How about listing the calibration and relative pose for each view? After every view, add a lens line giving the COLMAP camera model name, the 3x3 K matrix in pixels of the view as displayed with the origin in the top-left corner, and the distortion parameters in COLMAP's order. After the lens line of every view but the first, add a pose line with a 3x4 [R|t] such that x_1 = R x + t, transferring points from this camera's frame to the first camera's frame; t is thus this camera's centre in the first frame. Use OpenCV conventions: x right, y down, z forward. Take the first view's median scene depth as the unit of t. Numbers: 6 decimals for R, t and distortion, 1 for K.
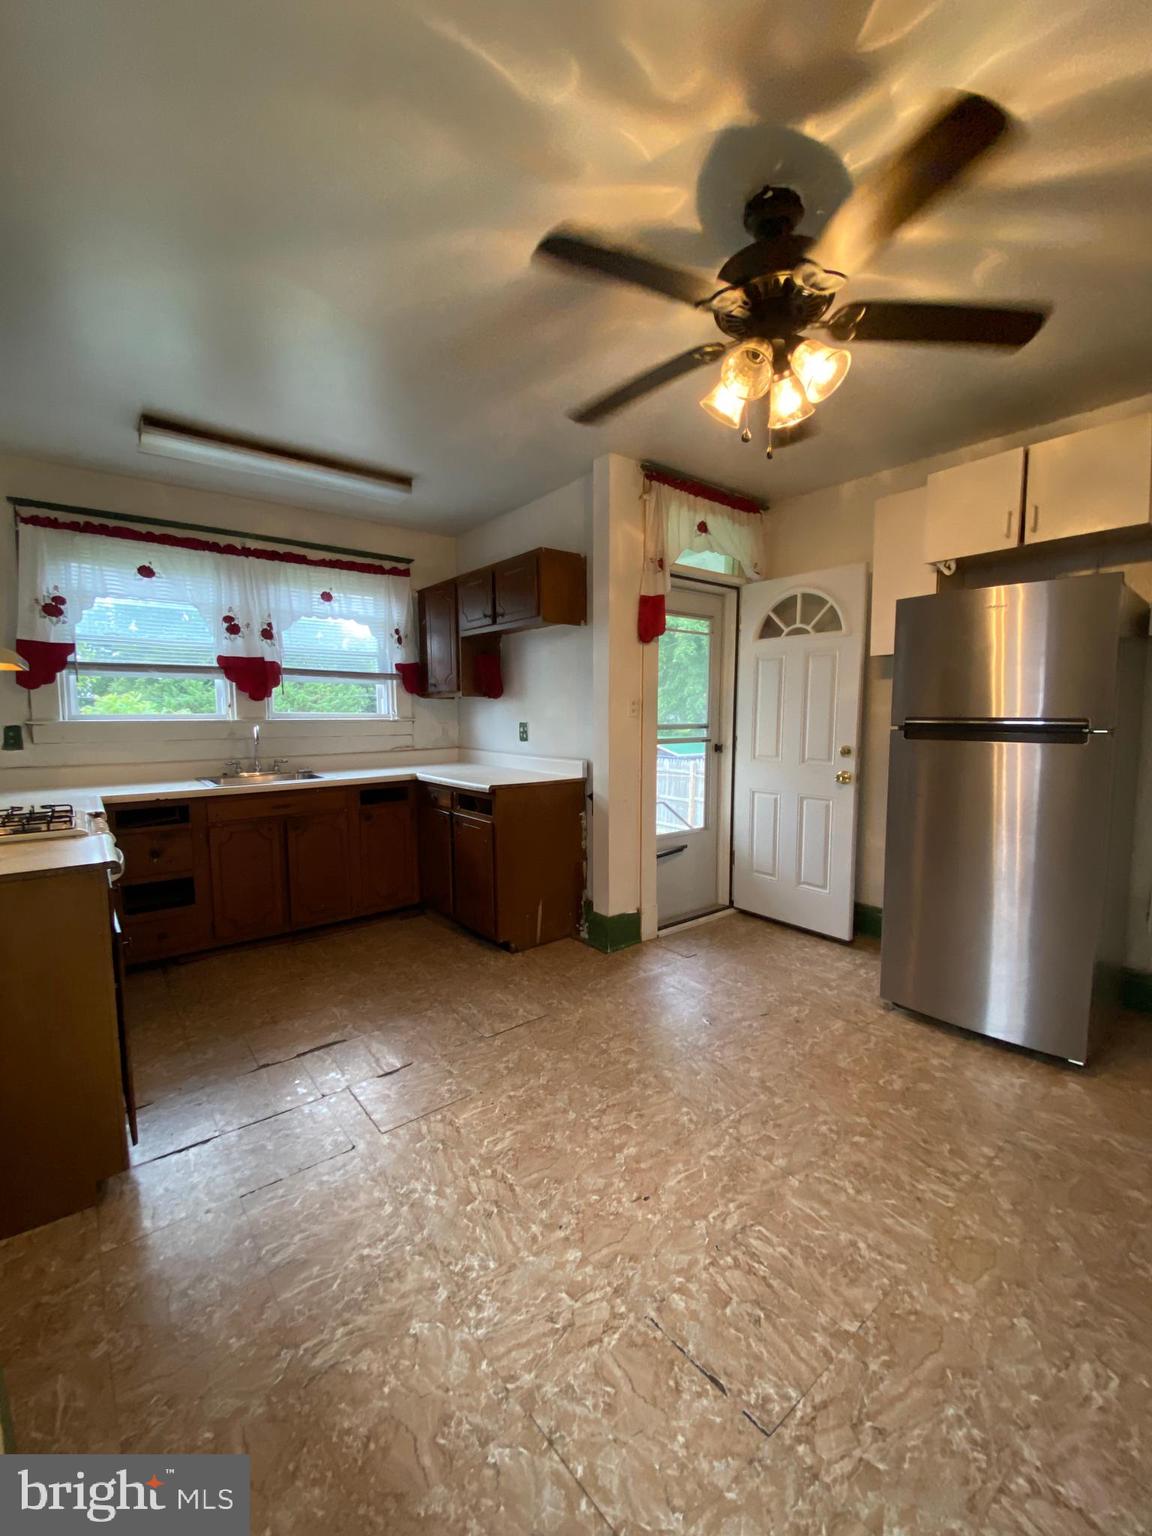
lens RADIAL K [[632.2, 0, 576.0], [0, 632.2, 768.0], [0, 0, 1]] dist [0.018190, -0.018493]
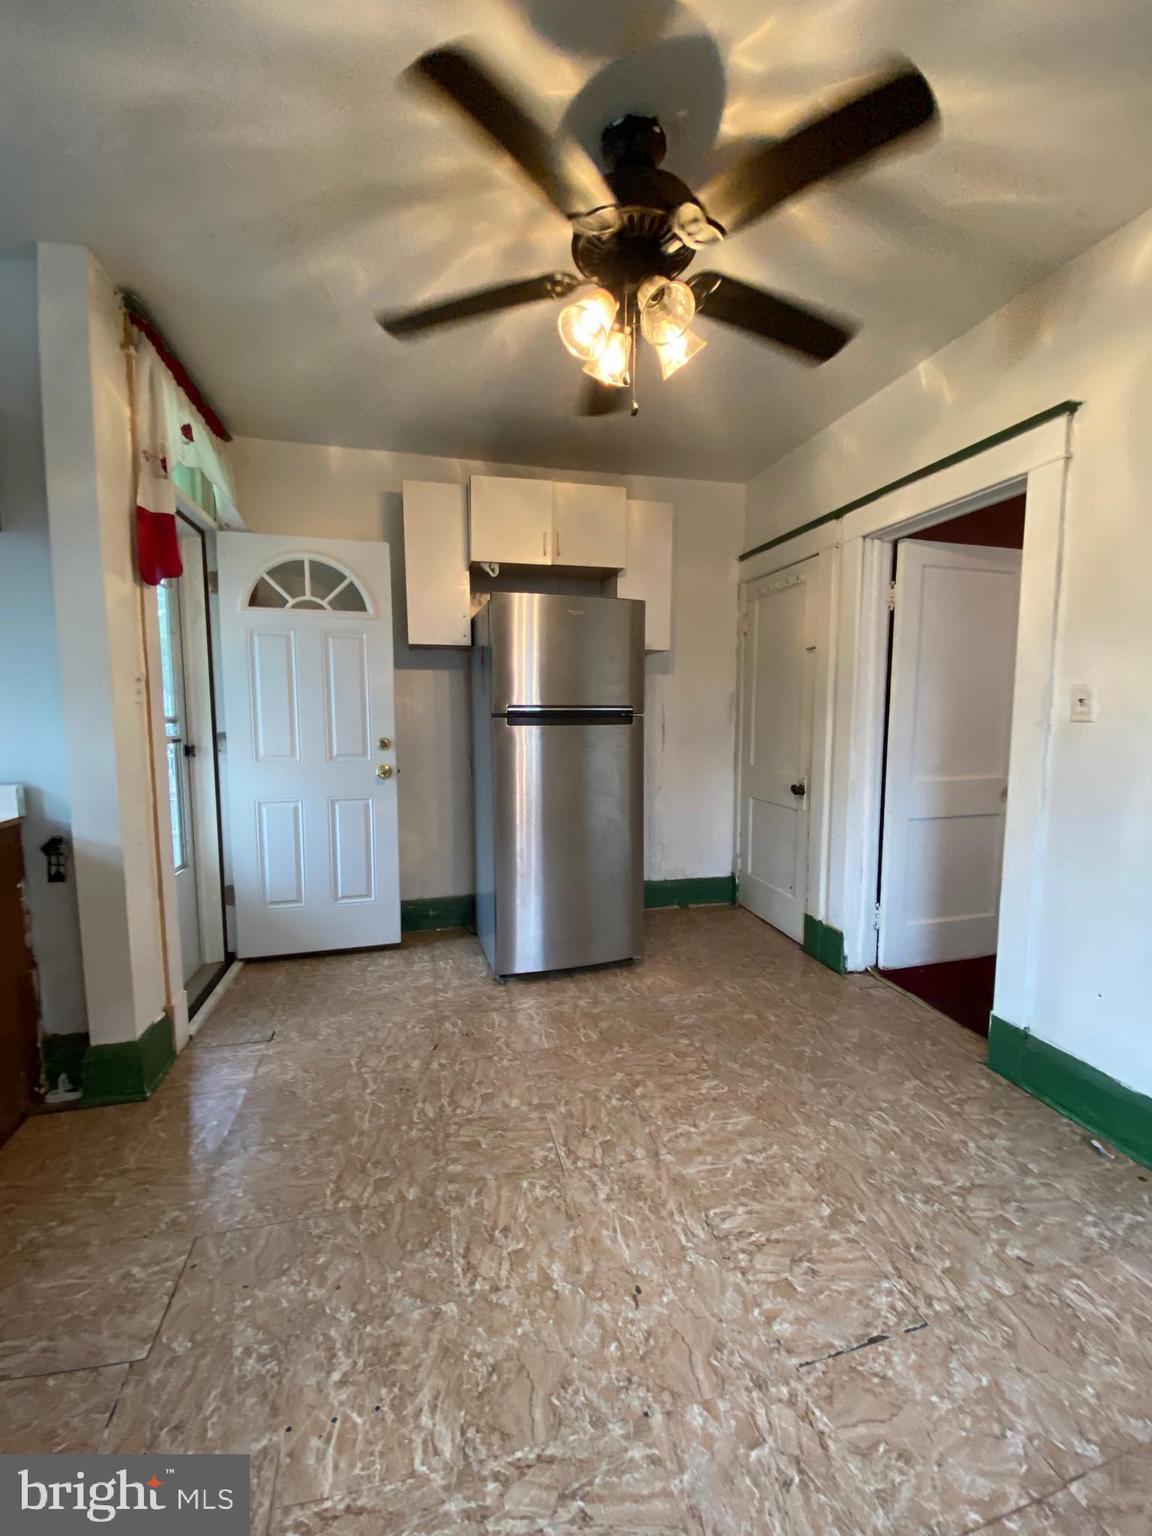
lens RADIAL K [[632.2, 0, 576.0], [0, 632.2, 768.0], [0, 0, 1]] dist [0.018190, -0.018493]
pose [[0.406756, -0.090778, 0.909015, -0.431641], [0.090528, 0.994158, 0.058772, -0.027488], [-0.909040, 0.058385, 0.412598, 0.506992]]
